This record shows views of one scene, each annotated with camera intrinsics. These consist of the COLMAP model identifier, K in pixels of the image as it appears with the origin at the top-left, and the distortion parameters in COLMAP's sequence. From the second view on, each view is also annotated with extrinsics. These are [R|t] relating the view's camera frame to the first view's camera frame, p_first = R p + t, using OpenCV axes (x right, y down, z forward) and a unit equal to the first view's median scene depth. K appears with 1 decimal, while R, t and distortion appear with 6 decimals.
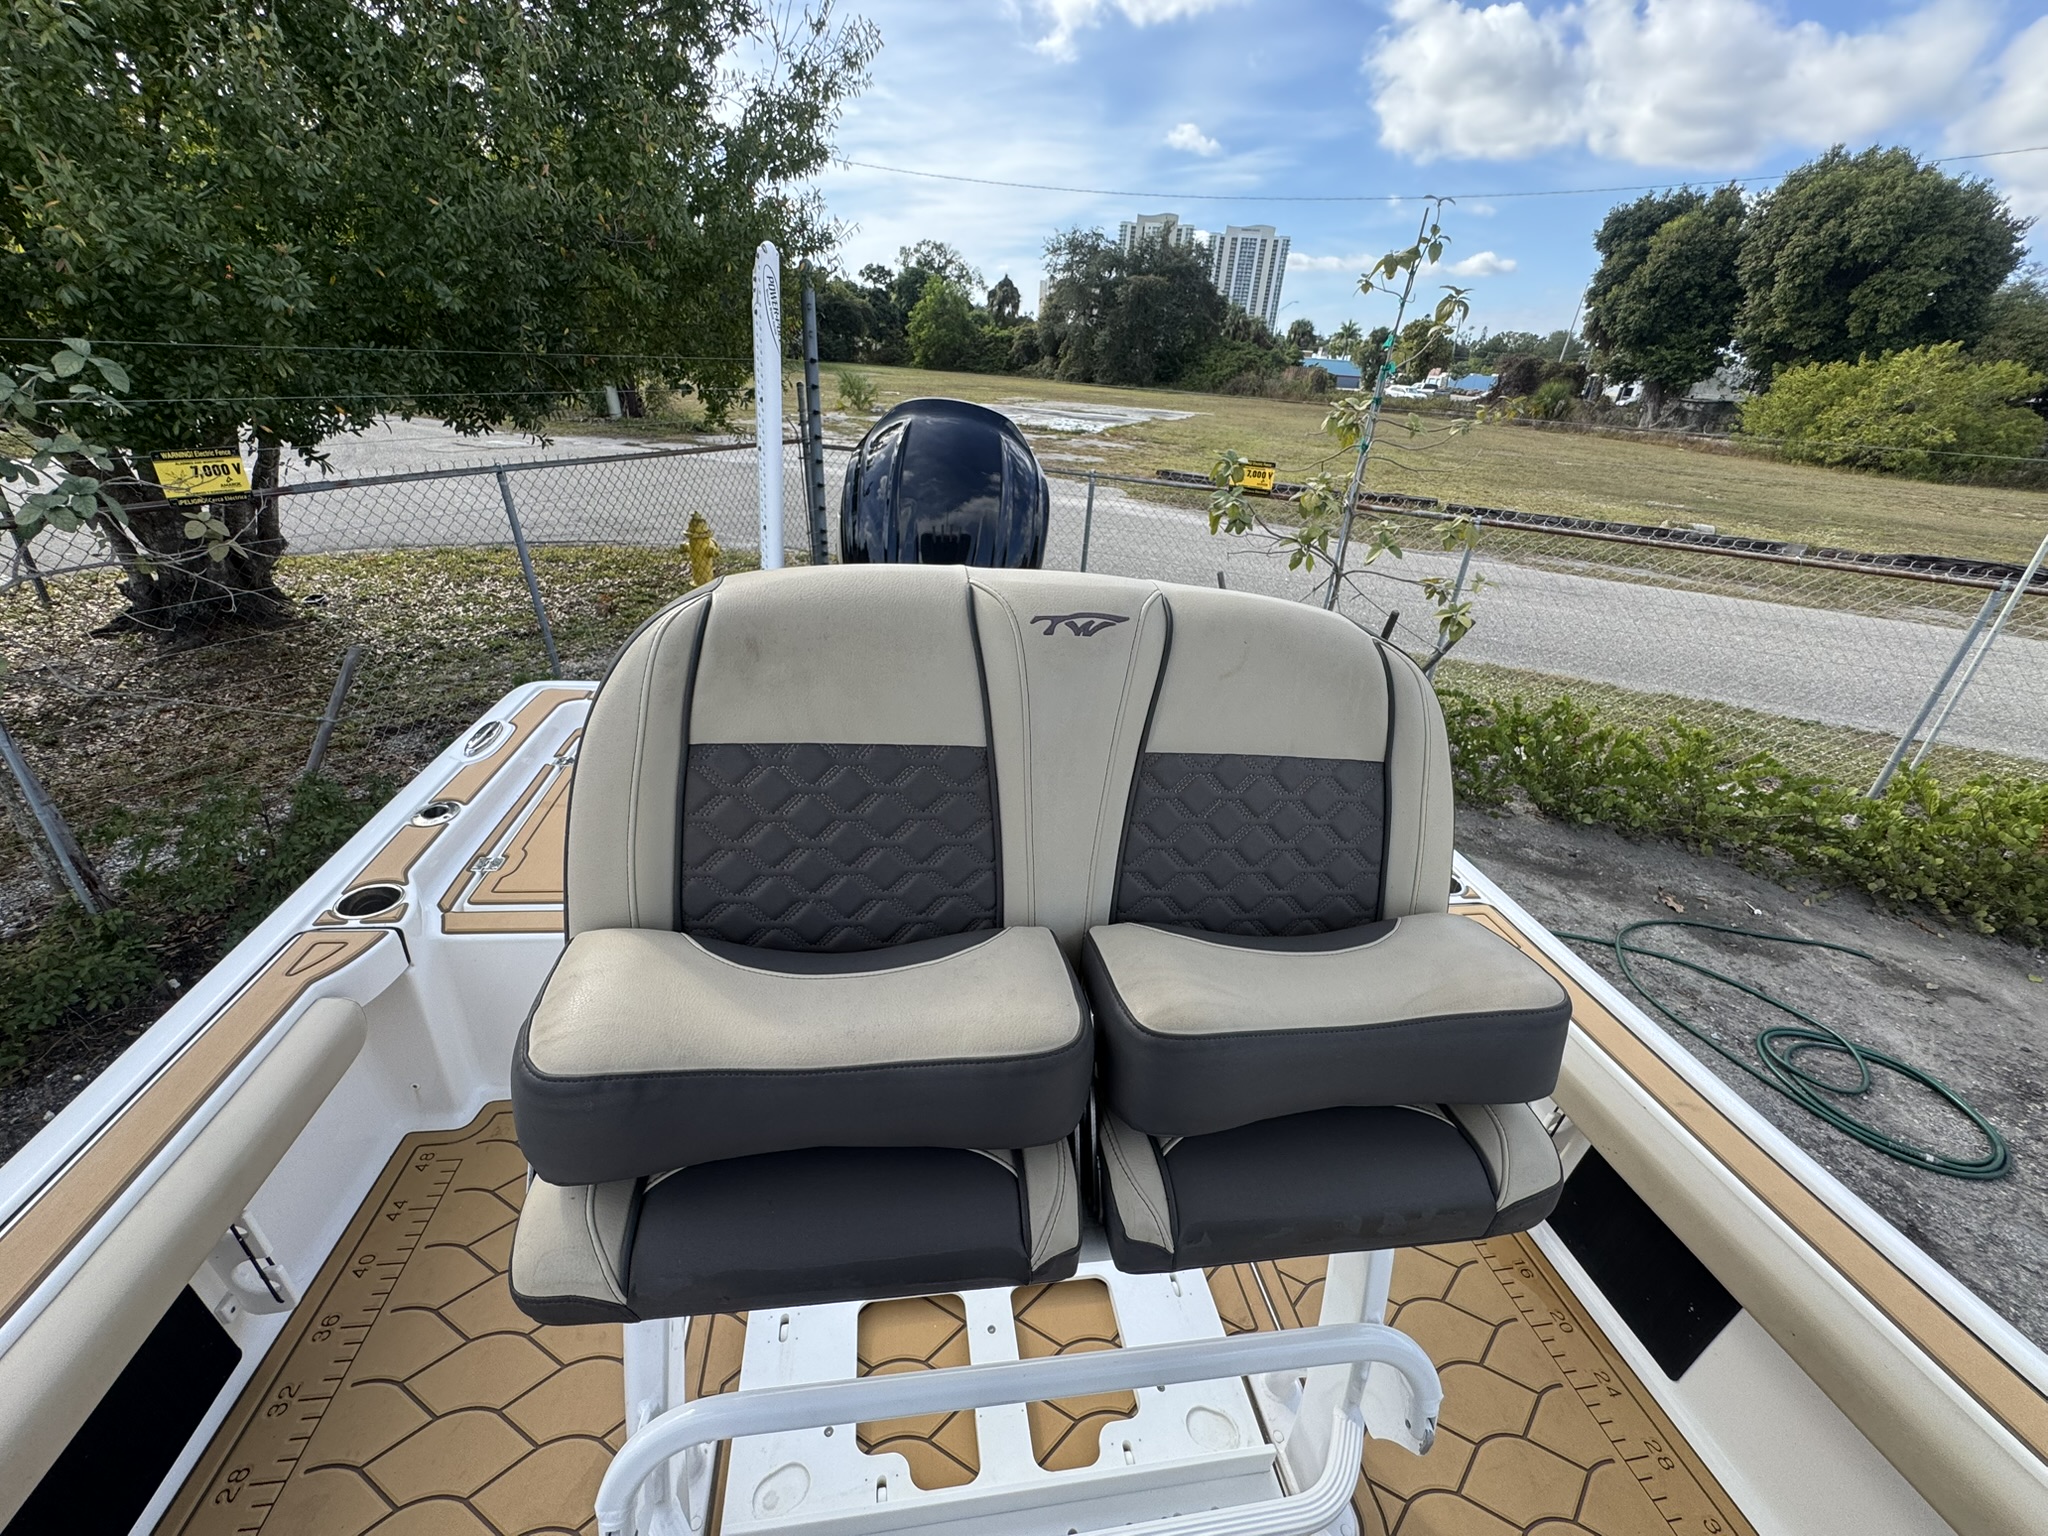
lens RADIAL K [[821.0, 0, 1024.3], [0, 821.0, 765.3], [0, 0, 1]] dist [-0.003675, 0.000314]
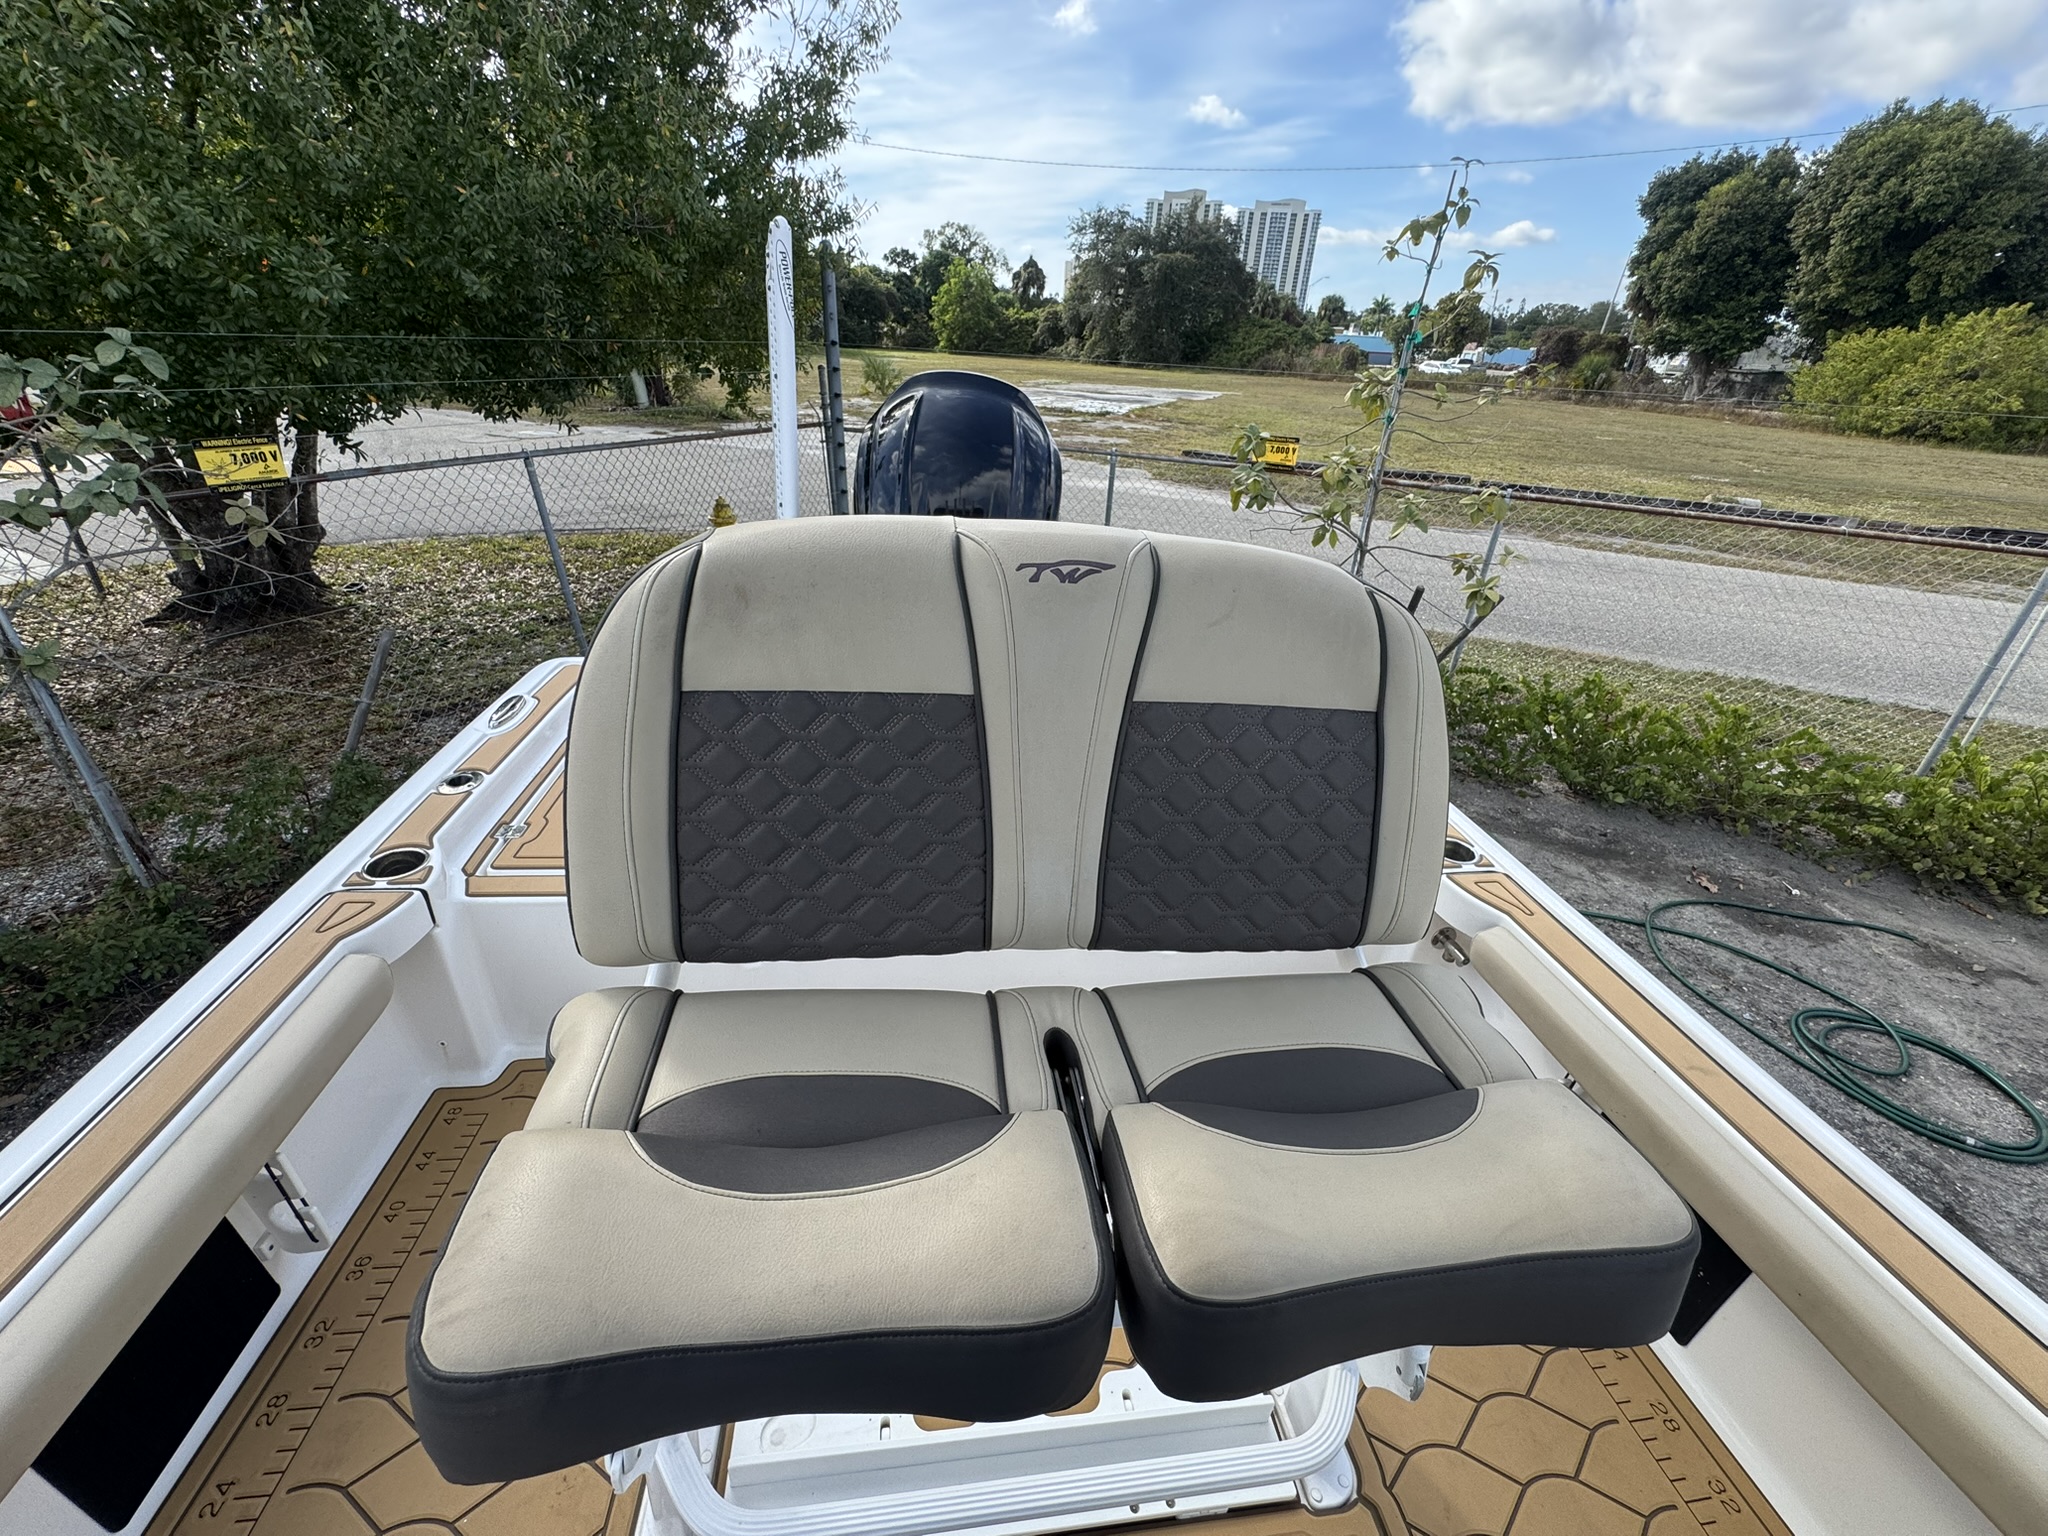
lens RADIAL K [[821.0, 0, 1024.3], [0, 821.0, 765.3], [0, 0, 1]] dist [-0.003675, 0.000314]
pose [[0.999471, -0.002438, -0.032442, 0.007442], [0.002977, 0.999858, 0.016566, 0.007369], [0.032397, -0.016654, 0.999336, -0.001507]]
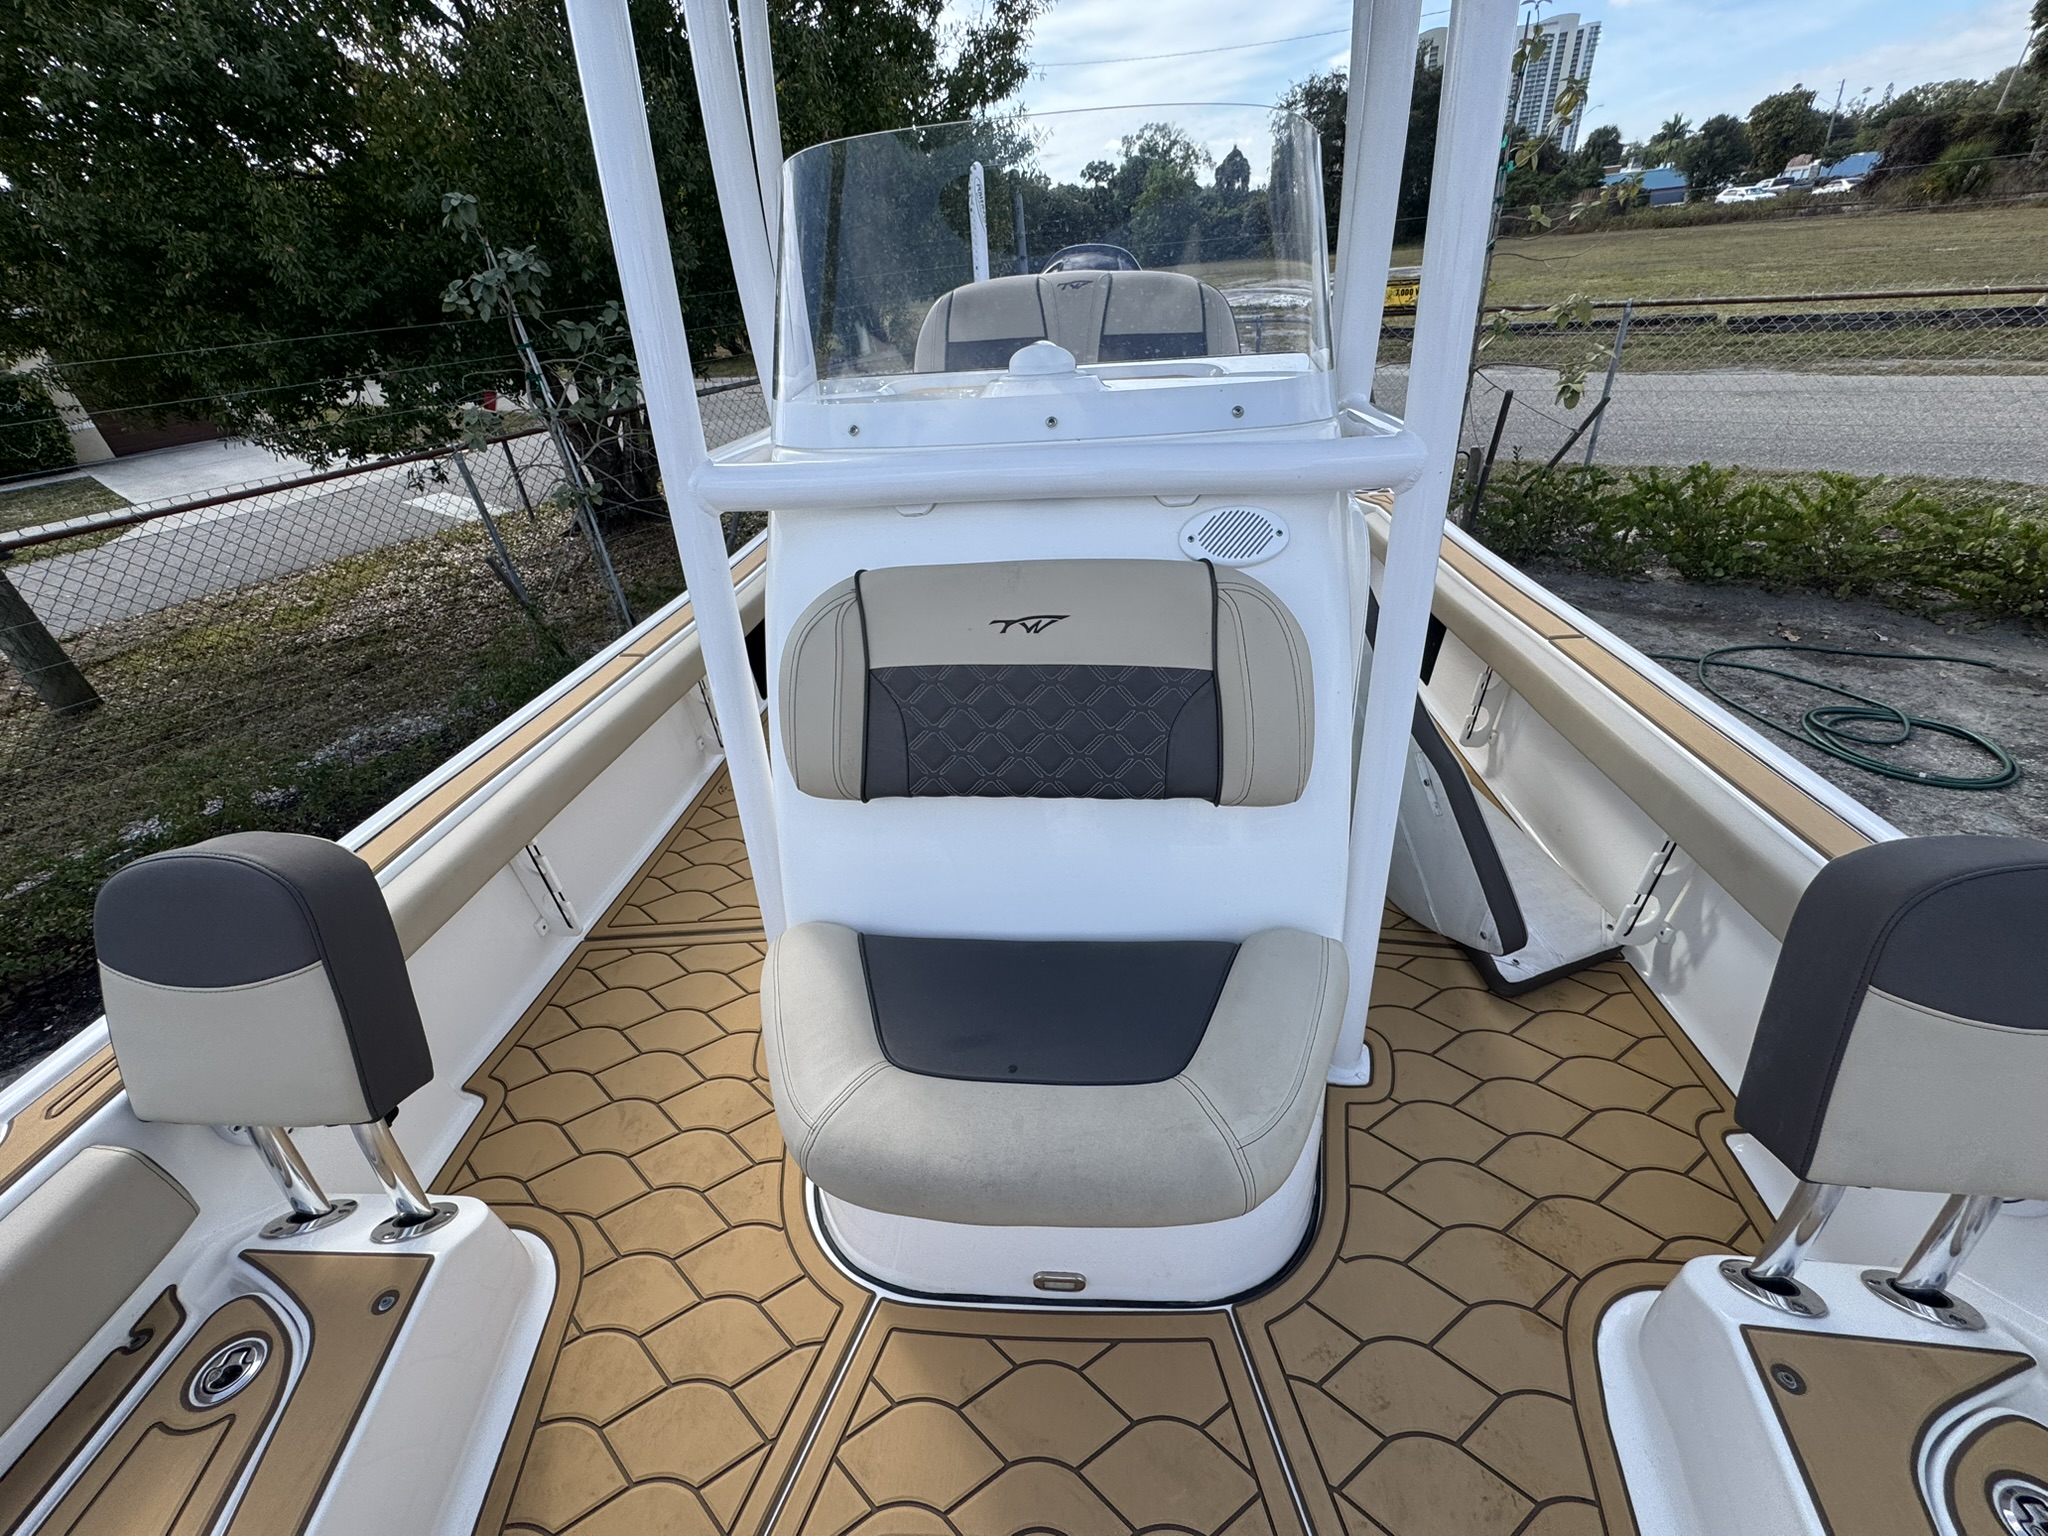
lens RADIAL K [[824.7, 0, 1028.3], [0, 824.7, 771.9], [0, 0, 1]] dist [-0.000476, -0.000073]
pose [[0.961052, -0.000625, -0.276367, 0.102783], [0.027057, 0.995406, 0.091839, 0.181884], [0.275040, -0.095739, 0.956654, -0.278416]]
